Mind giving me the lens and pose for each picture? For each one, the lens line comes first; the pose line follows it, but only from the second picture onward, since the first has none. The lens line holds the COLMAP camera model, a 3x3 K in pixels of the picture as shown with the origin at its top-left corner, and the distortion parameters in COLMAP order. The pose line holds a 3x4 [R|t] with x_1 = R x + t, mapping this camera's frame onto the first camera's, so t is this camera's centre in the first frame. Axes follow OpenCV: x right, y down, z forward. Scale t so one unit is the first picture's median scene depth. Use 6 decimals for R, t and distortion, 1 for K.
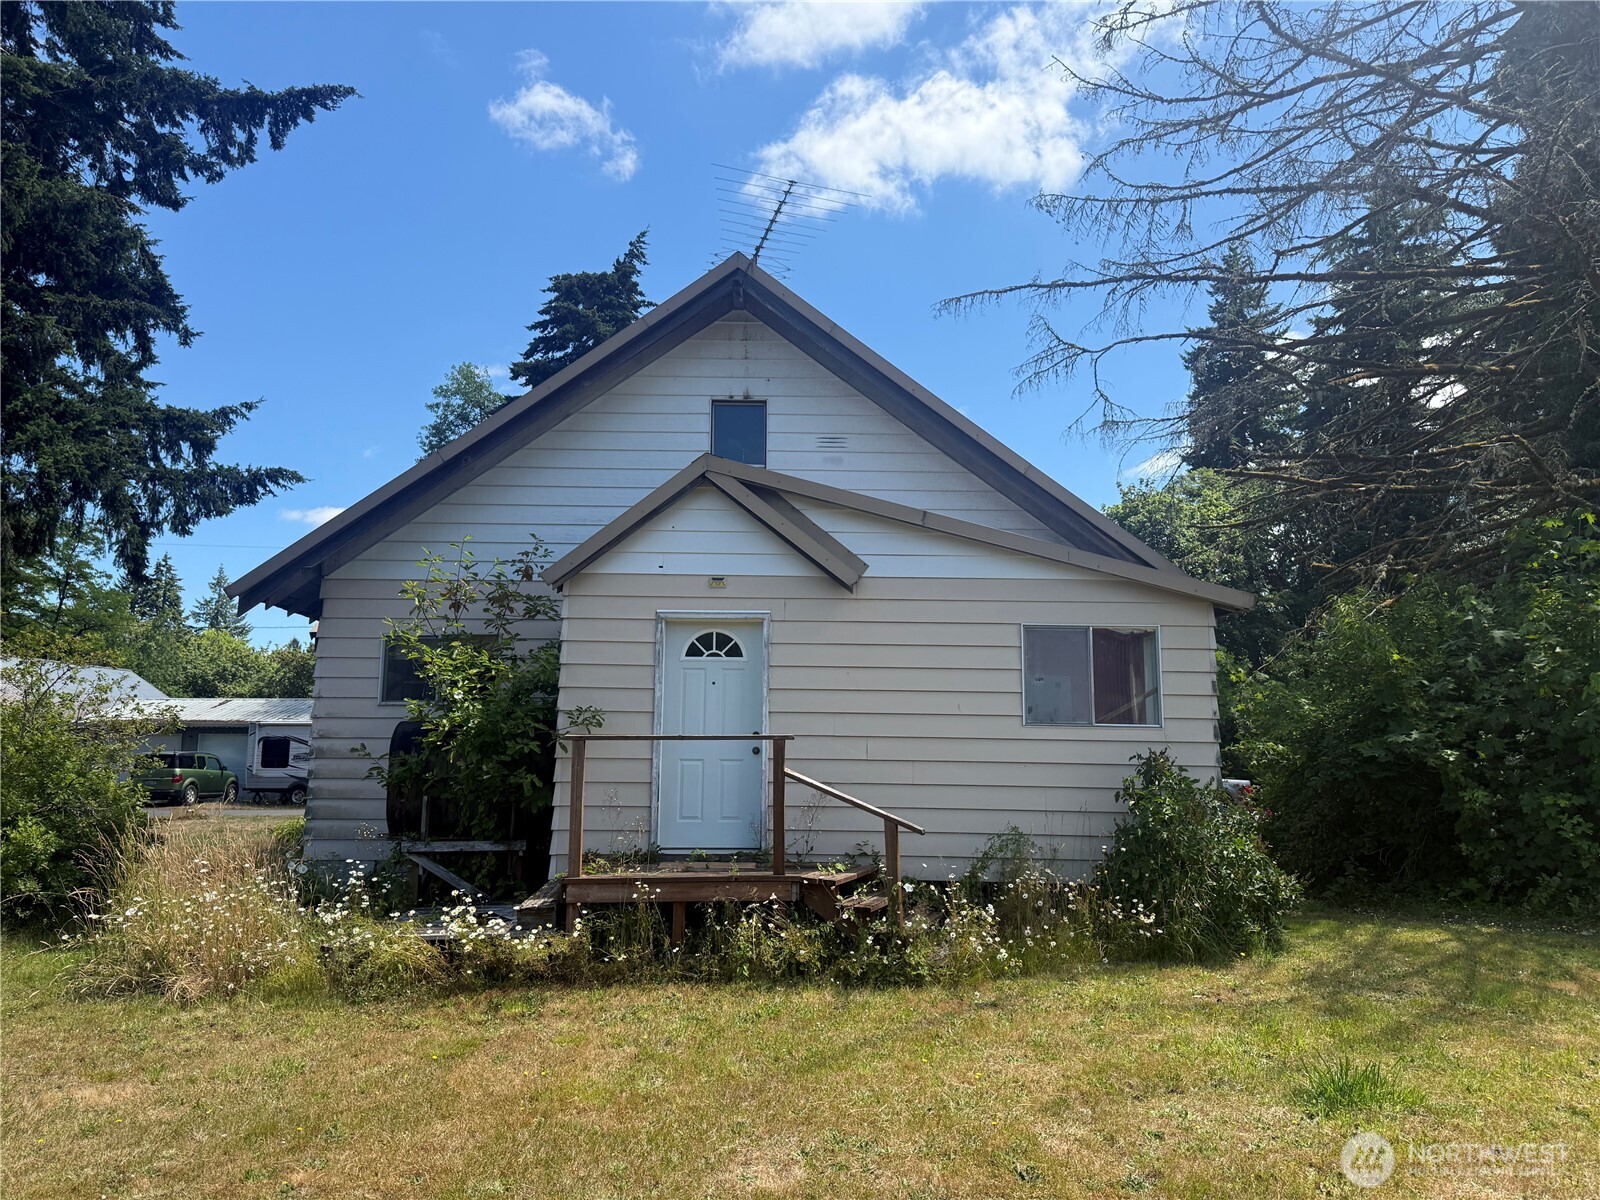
lens RADIAL K [[1122.6, 0, 800.0], [0, 1122.6, 600.0], [0, 0, 1]] dist [0.057954, -0.085306]
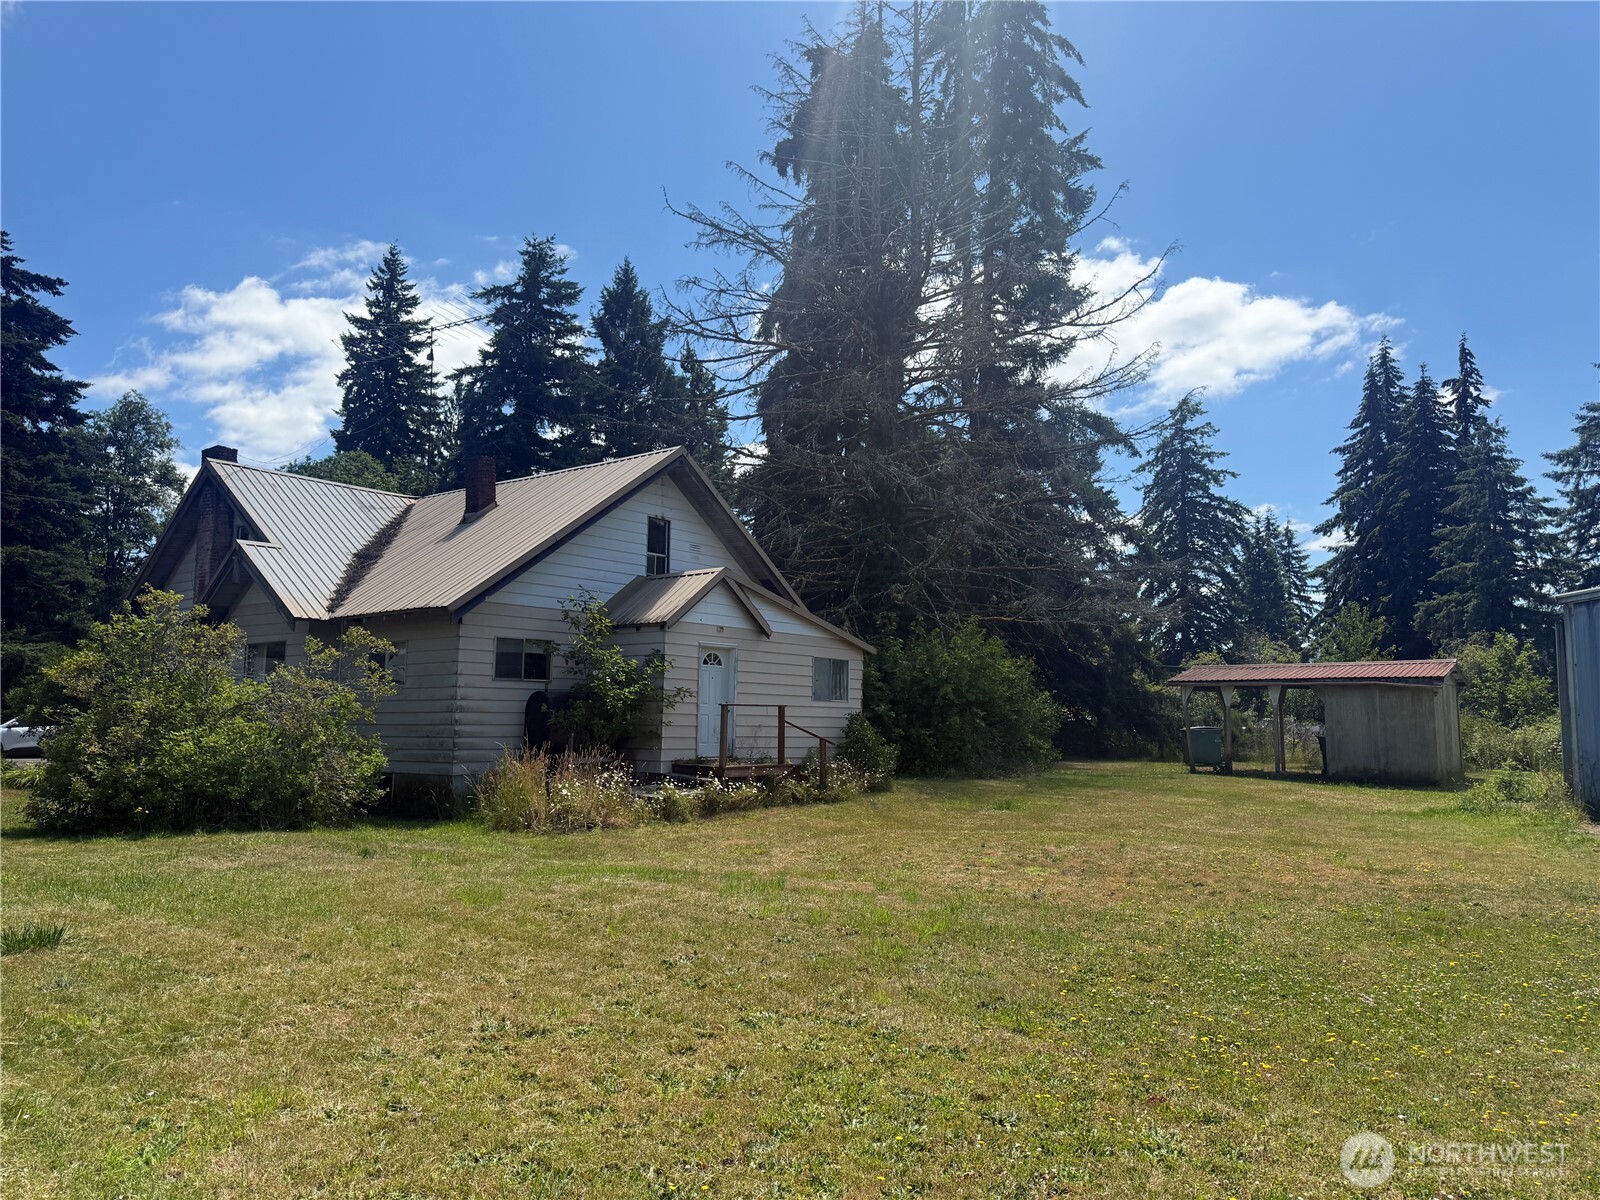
lens RADIAL K [[1122.6, 0, 800.0], [0, 1122.6, 600.0], [0, 0, 1]] dist [0.057954, -0.085306]
pose [[0.630119, 0.081869, 0.772171, -1.559346], [-0.119260, 0.992831, -0.007945, -0.069880], [-0.767286, -0.087083, 0.635365, -0.414511]]
